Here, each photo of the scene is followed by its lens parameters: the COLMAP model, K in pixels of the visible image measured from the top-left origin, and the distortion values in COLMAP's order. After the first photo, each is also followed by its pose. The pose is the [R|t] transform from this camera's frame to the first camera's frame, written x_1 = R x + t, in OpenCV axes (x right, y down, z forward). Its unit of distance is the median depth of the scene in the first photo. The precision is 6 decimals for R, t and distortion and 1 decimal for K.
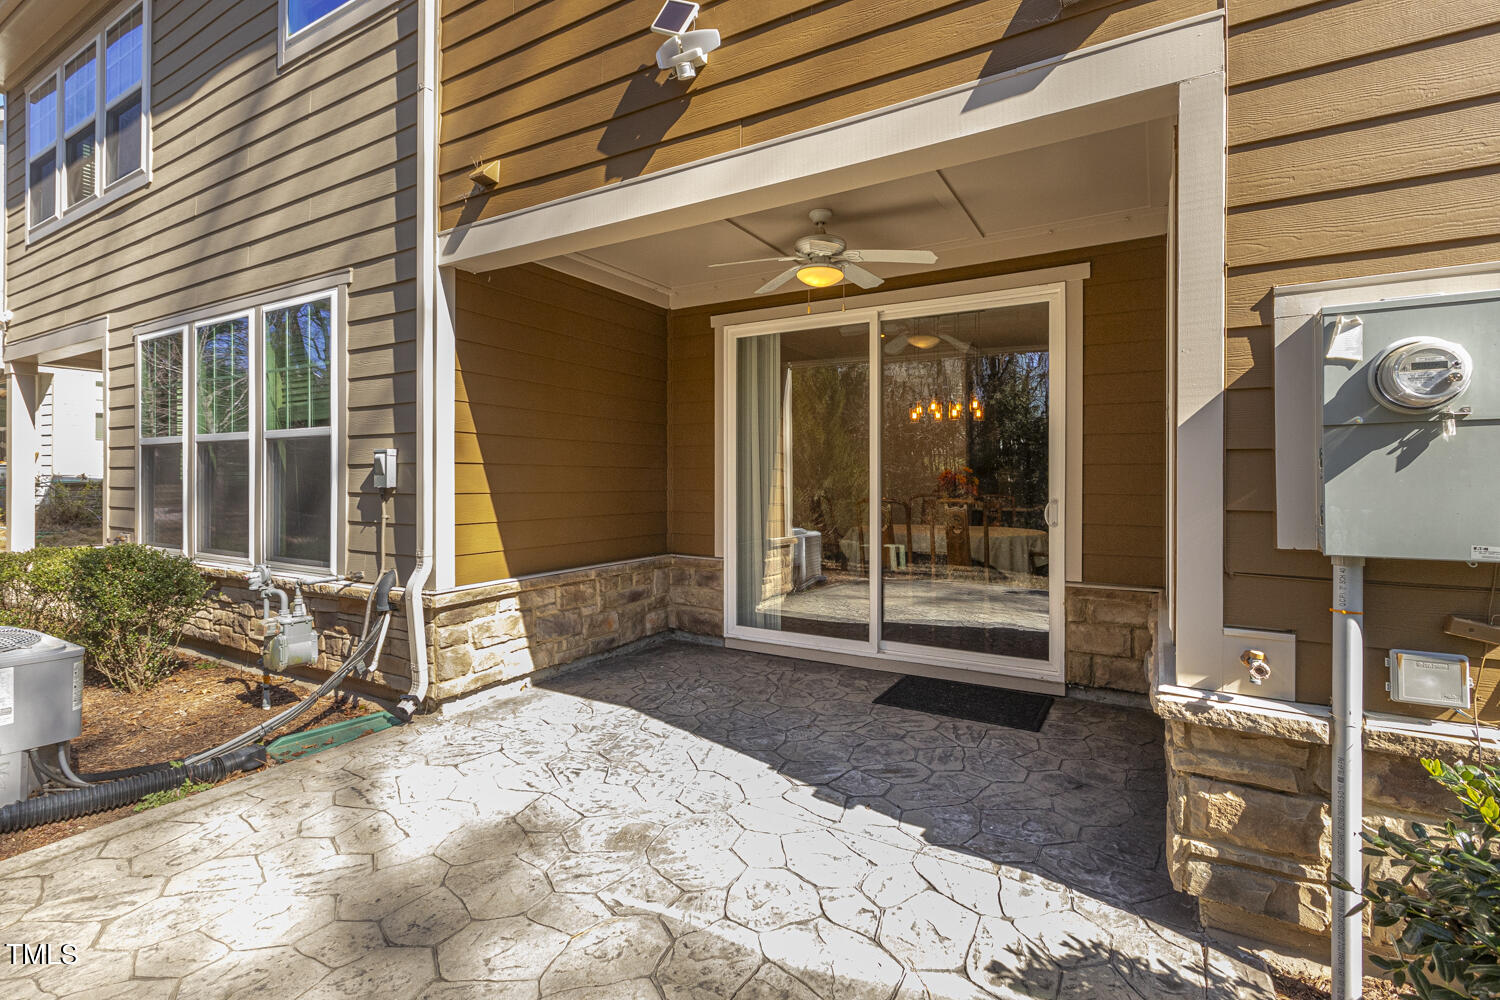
lens RADIAL K [[681.7, 0, 758.4], [0, 681.7, 470.8], [0, 0, 1]] dist [0.000554, 0.000656]
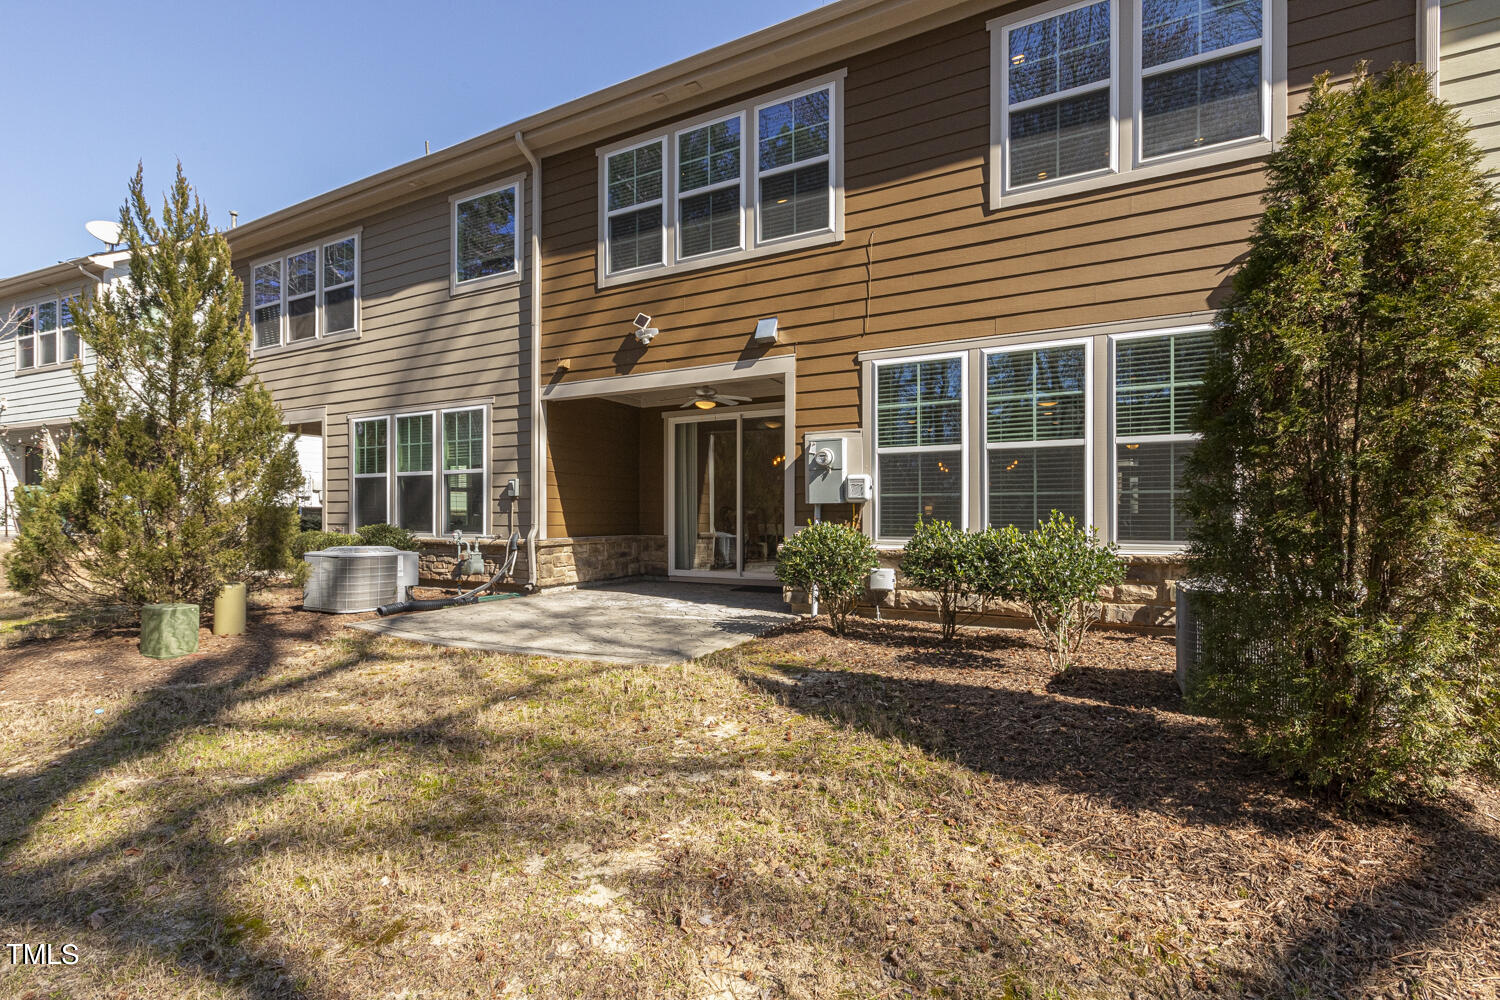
lens RADIAL K [[681.7, 0, 747.3], [0, 681.7, 514.6], [0, 0, 1]] dist [0.000554, 0.000656]
pose [[0.999740, 0.001026, 0.022788, 0.170797], [-0.001143, 0.999986, 0.005115, 0.073508], [-0.022783, -0.005140, 0.999727, -1.257636]]
